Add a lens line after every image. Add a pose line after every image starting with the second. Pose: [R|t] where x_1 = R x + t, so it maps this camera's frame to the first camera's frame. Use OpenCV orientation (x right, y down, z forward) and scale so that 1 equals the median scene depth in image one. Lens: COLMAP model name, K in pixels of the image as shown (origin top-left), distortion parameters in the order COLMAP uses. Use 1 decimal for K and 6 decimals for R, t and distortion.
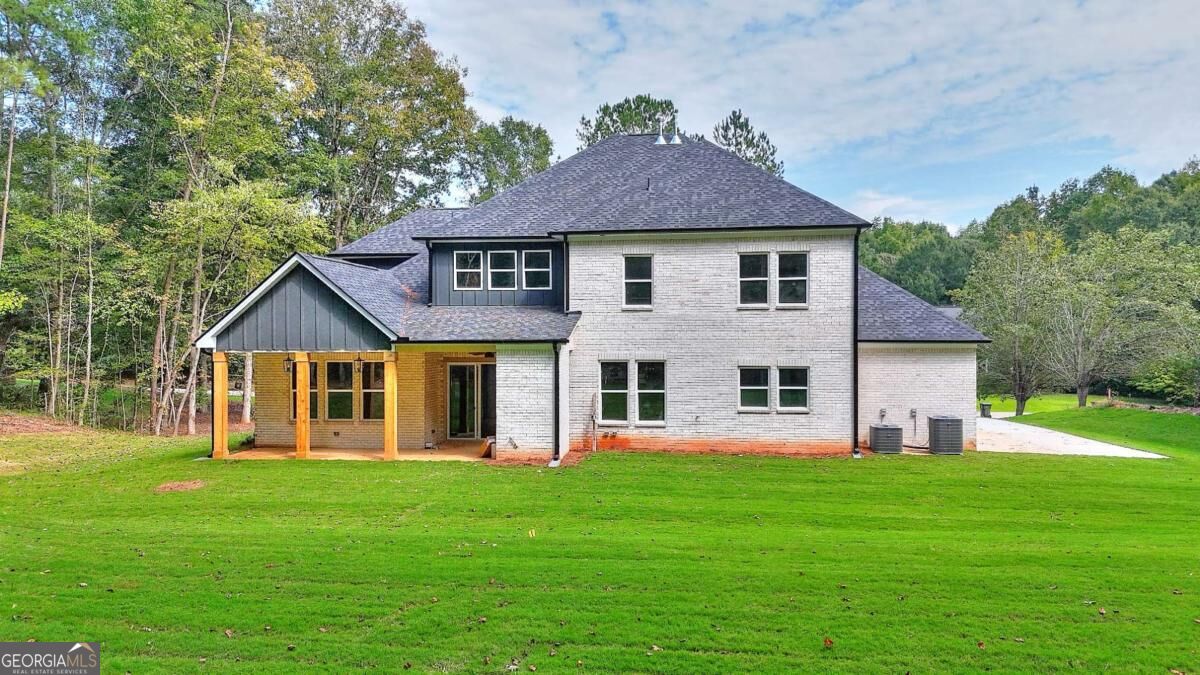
lens RADIAL K [[873.6, 0, 600.0], [0, 873.6, 337.5], [0, 0, 1]] dist [0.128682, -0.186903]
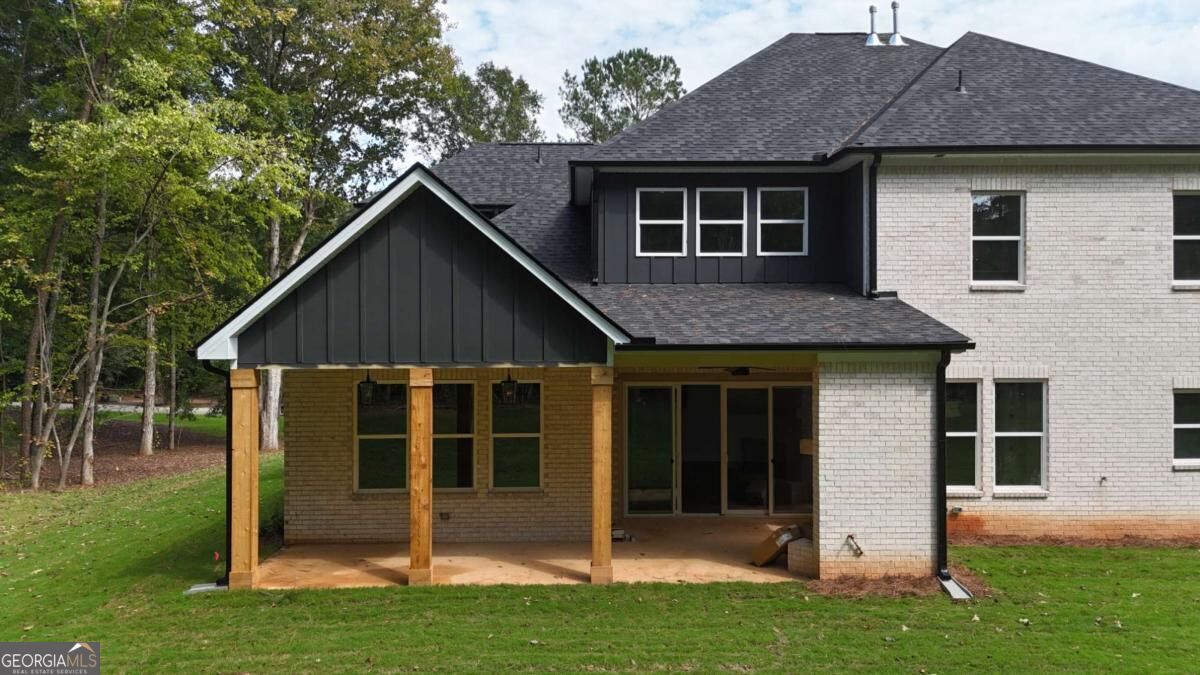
lens RADIAL K [[878.7, 0, 600.0], [0, 878.7, 337.5], [0, 0, 1]] dist [0.095127, -0.091841]
pose [[0.989711, 0.000518, 0.143079, -0.272090], [-0.000322, 0.999999, -0.001392, 0.000080], [-0.143080, 0.001332, 0.989710, 0.434134]]
